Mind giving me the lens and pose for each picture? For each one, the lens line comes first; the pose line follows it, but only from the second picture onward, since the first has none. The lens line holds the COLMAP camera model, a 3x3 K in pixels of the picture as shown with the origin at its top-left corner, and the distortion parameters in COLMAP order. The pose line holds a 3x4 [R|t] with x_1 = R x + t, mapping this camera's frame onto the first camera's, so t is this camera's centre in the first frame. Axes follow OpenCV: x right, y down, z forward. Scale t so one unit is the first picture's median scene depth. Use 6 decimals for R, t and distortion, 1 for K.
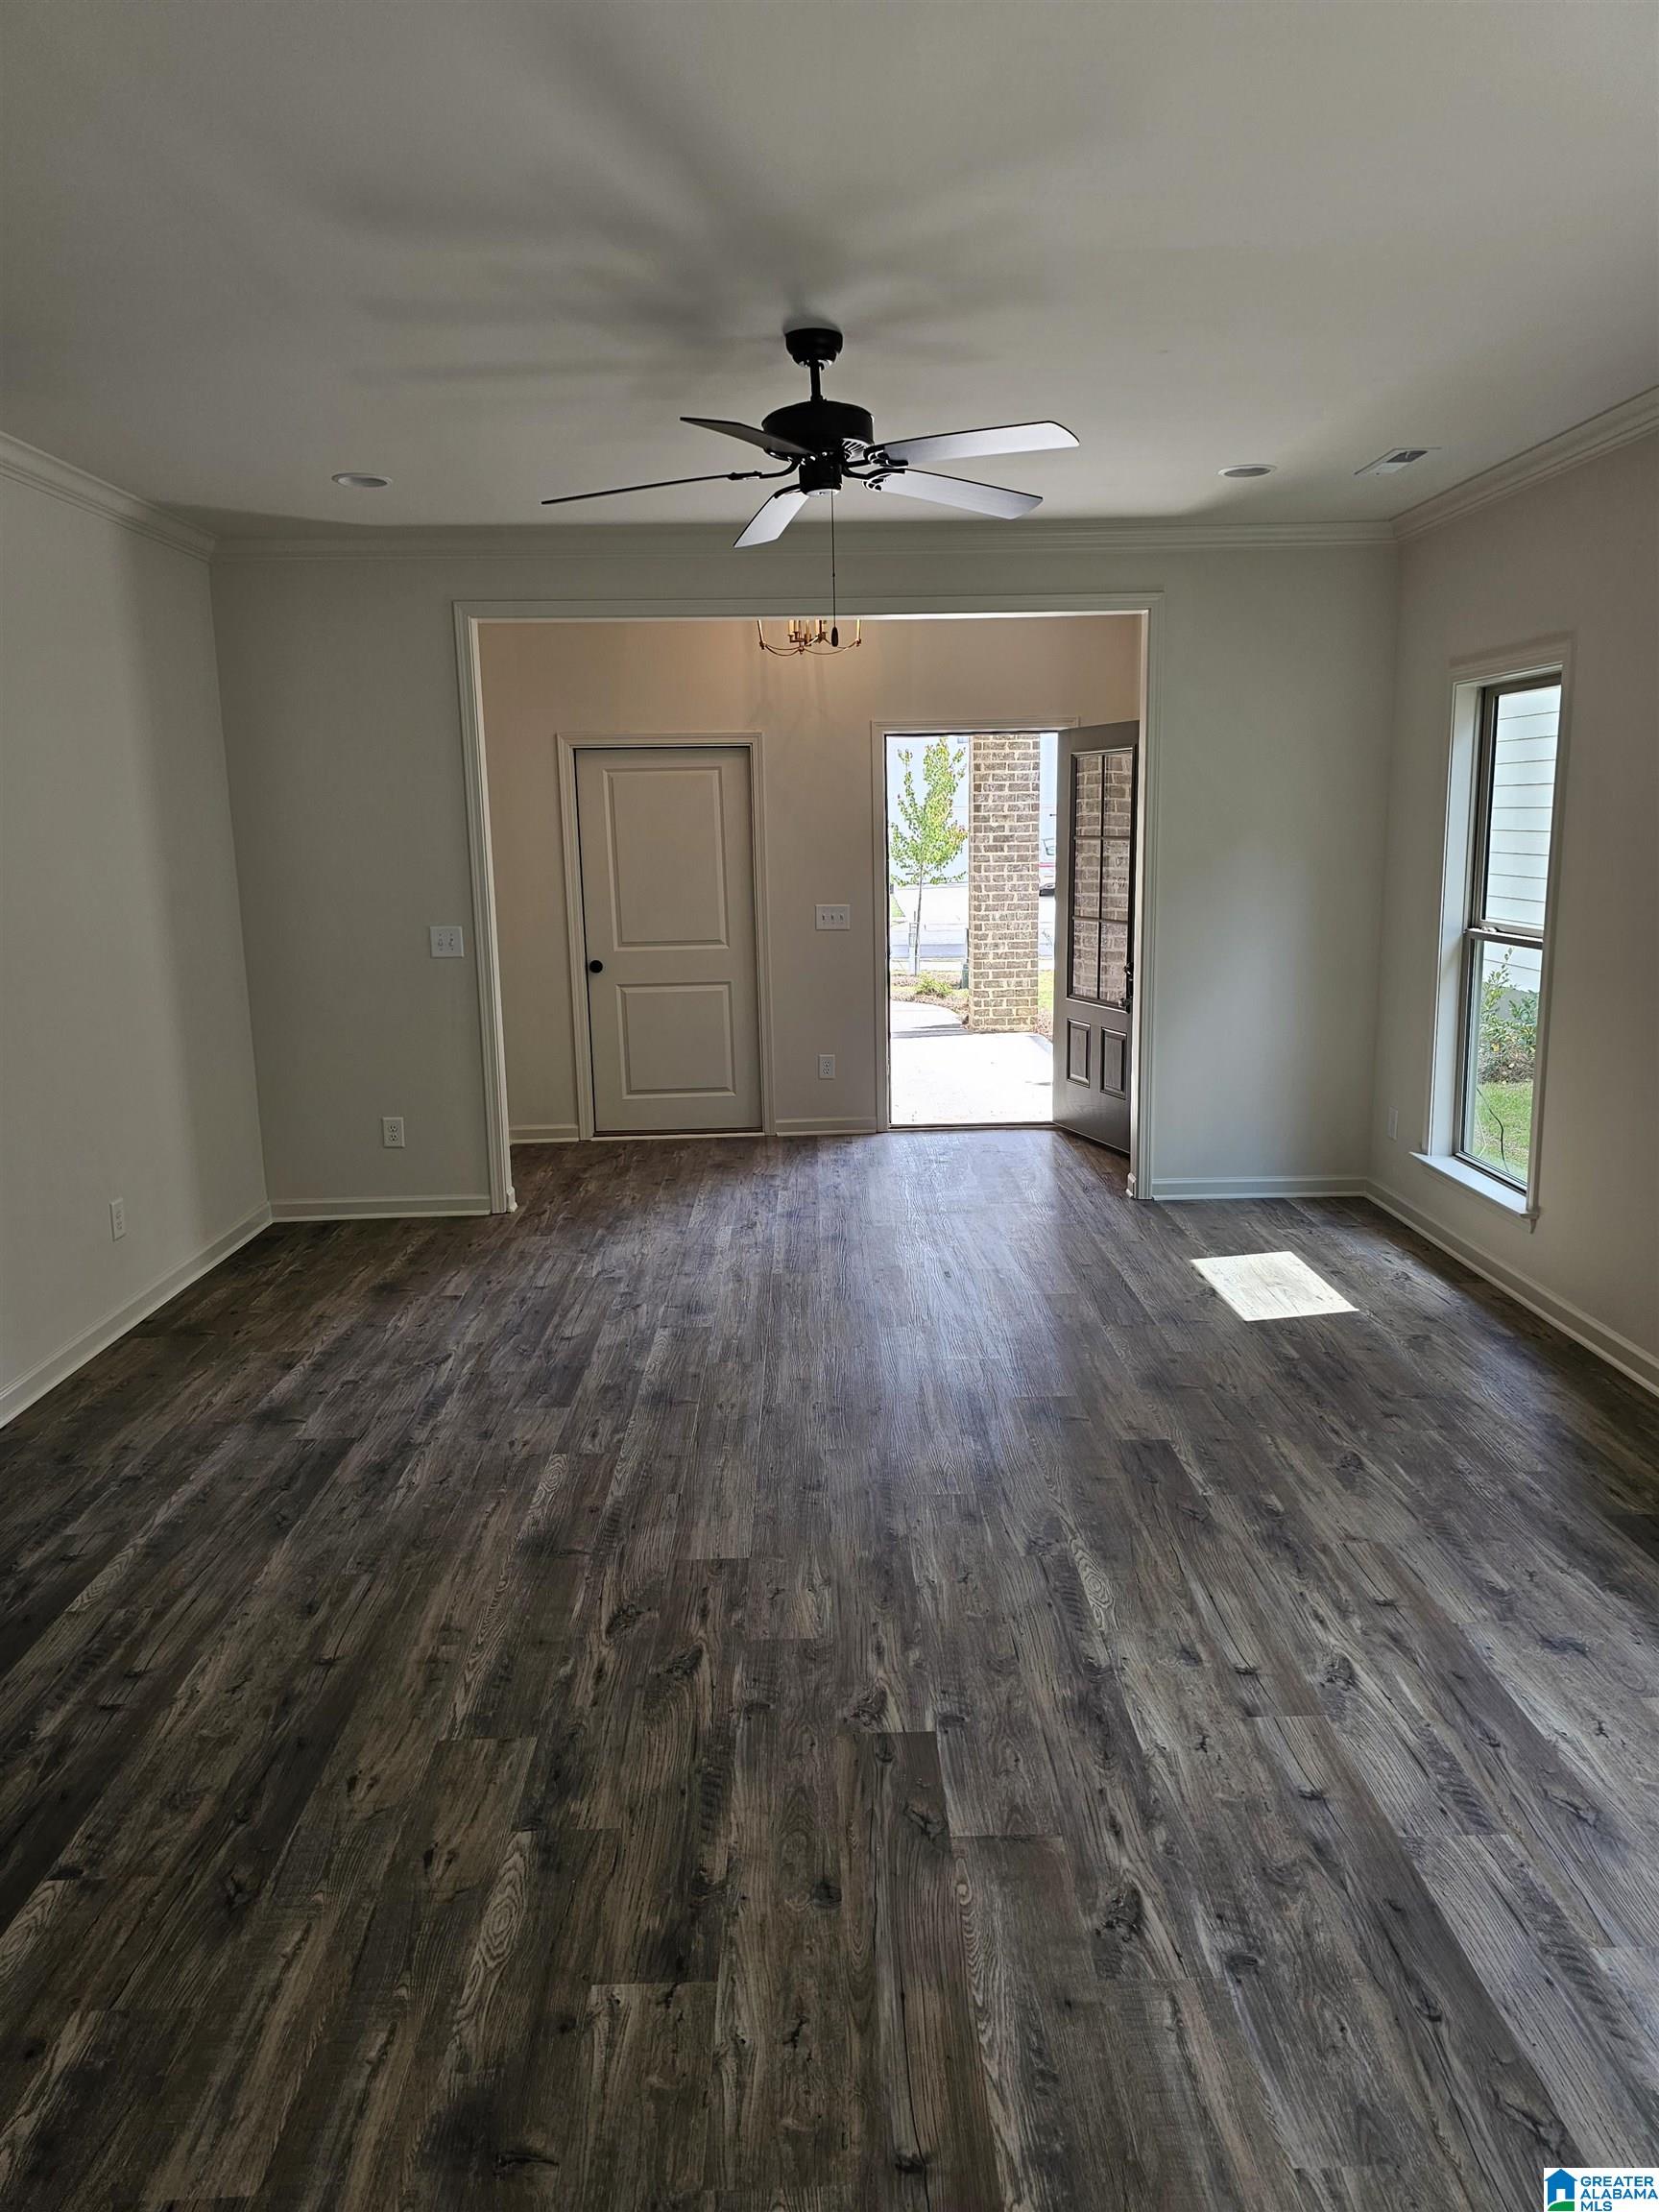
lens RADIAL K [[1477.5, 0, 843.3], [0, 1477.5, 1069.8], [0, 0, 1]] dist [0.027776, -0.000176]
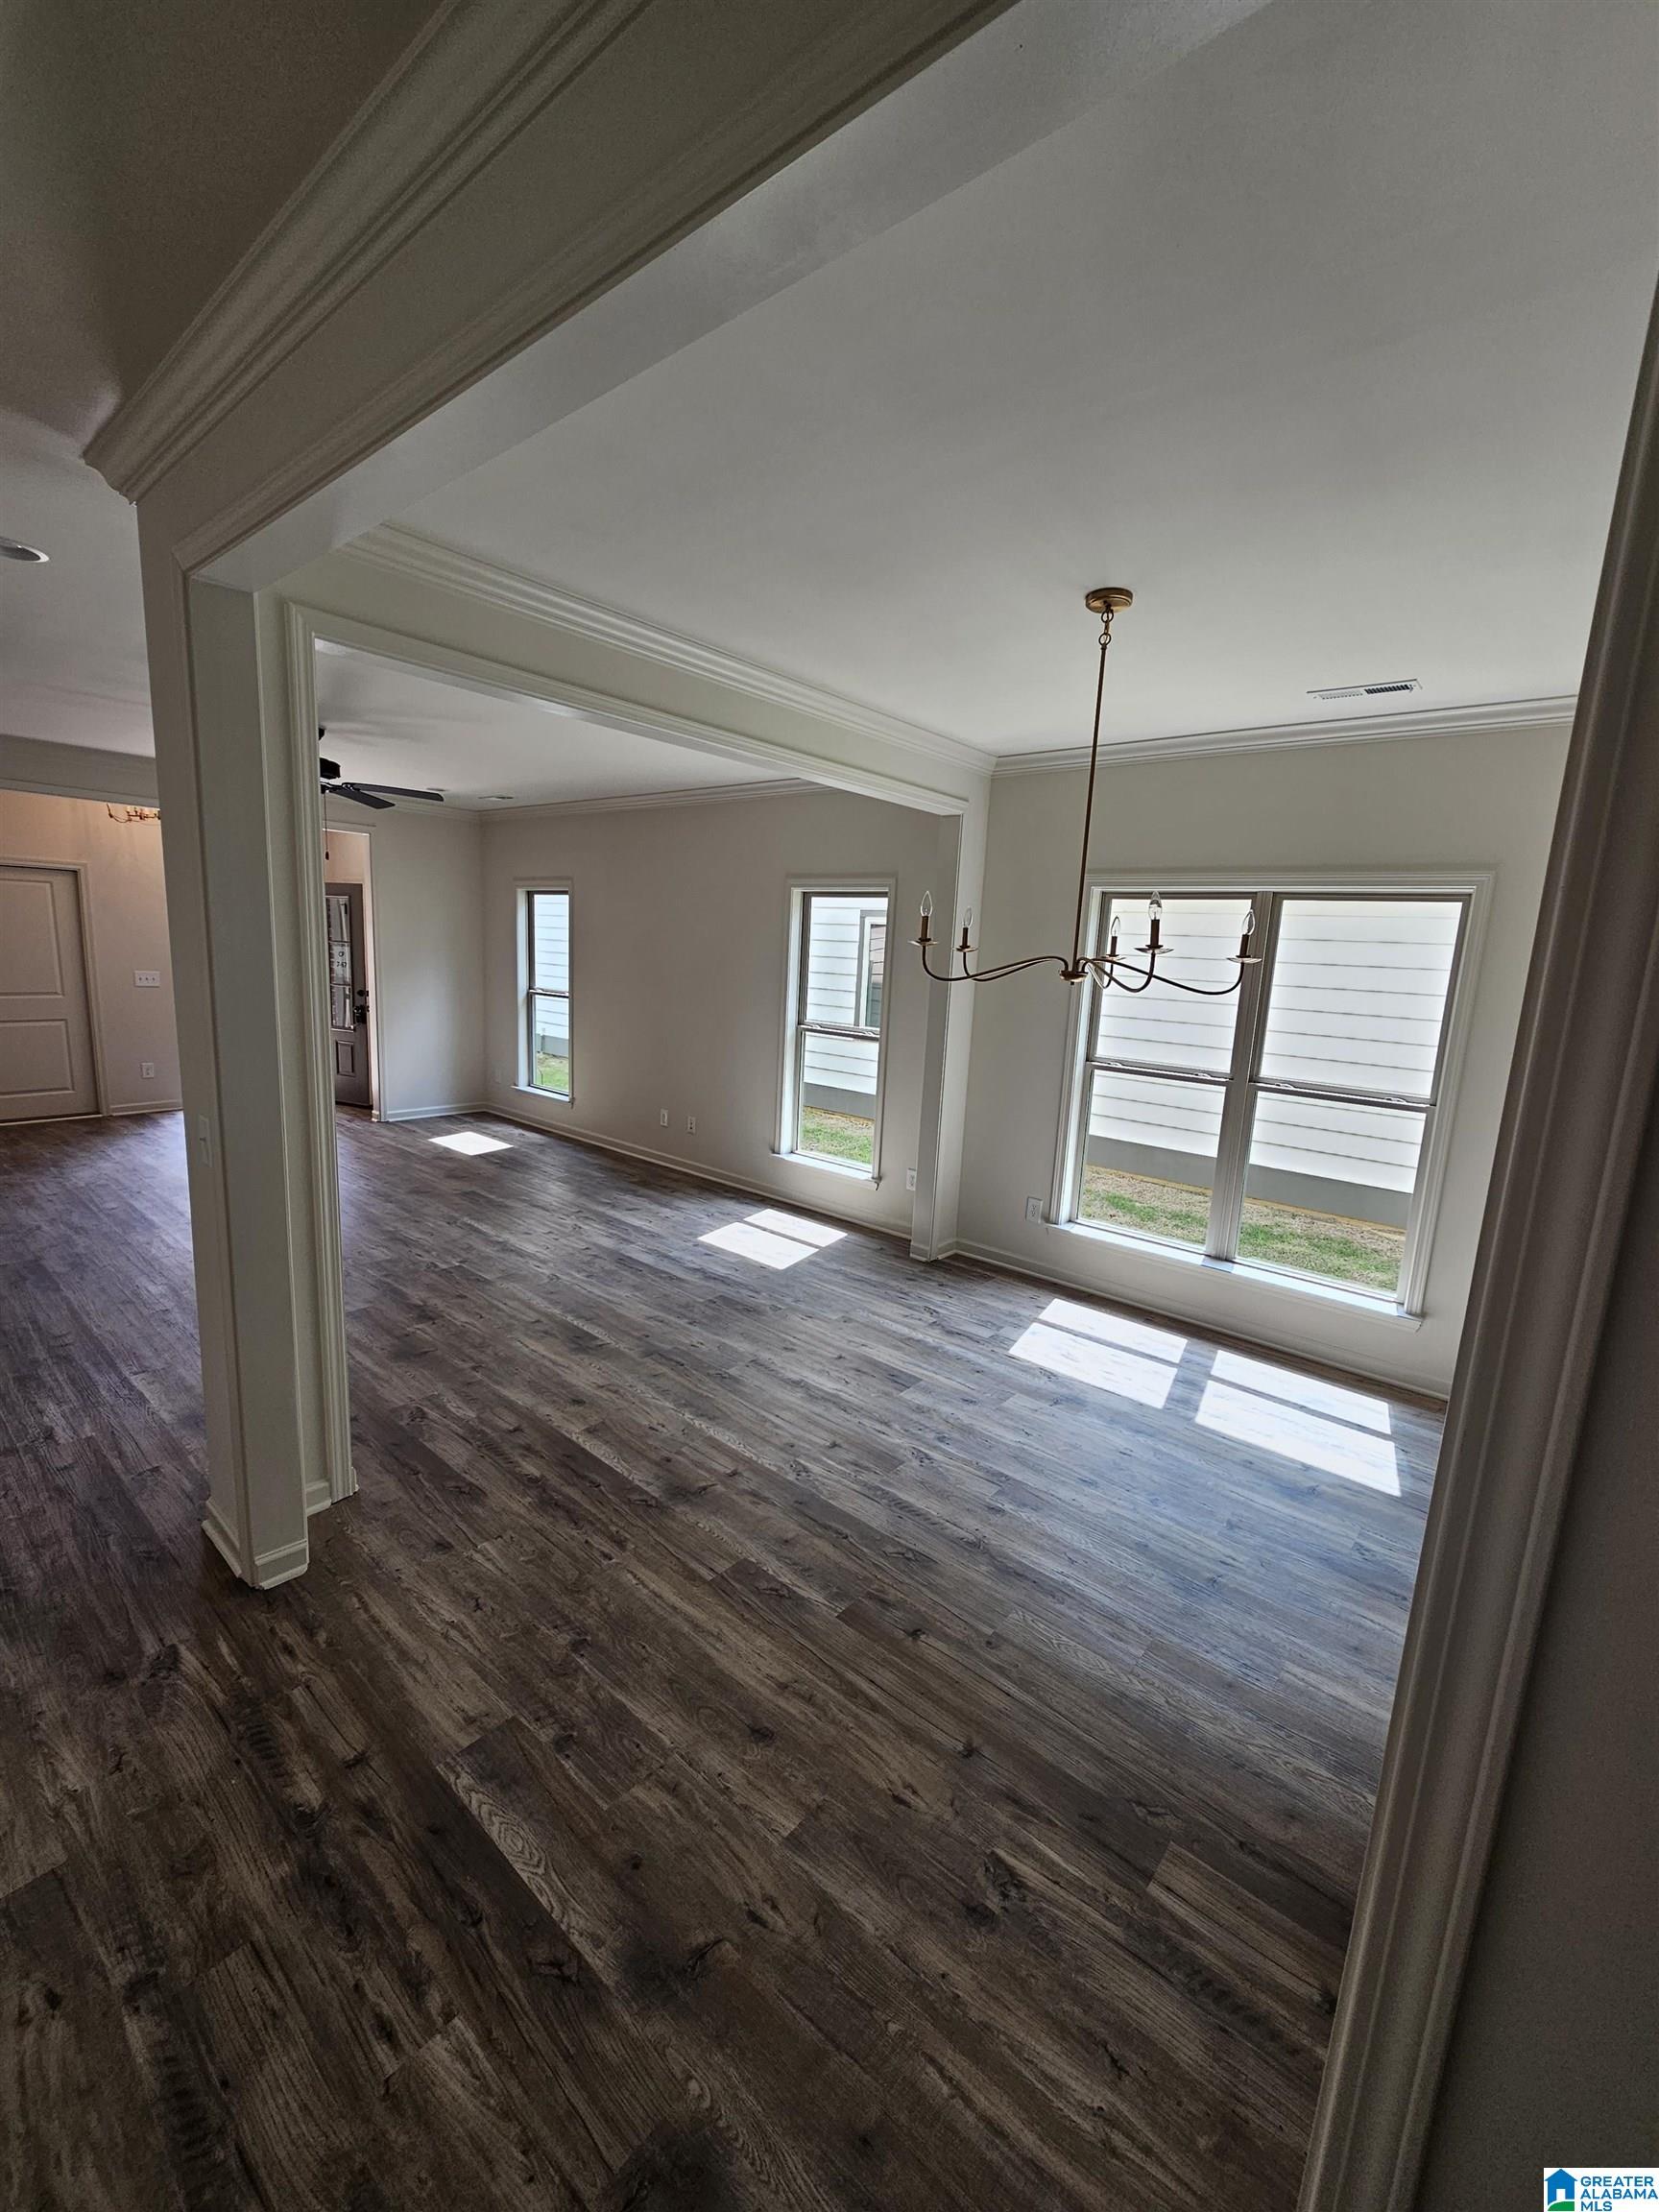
lens RADIAL K [[895.4, 0, 830.0], [0, 895.4, 1104.8], [0, 0, 1]] dist [0.001283, 0.000127]
pose [[0.663735, -0.077668, 0.743924, -0.605530], [0.064996, 0.996821, 0.046081, 0.093177], [-0.745138, 0.017767, 0.666674, -0.561669]]
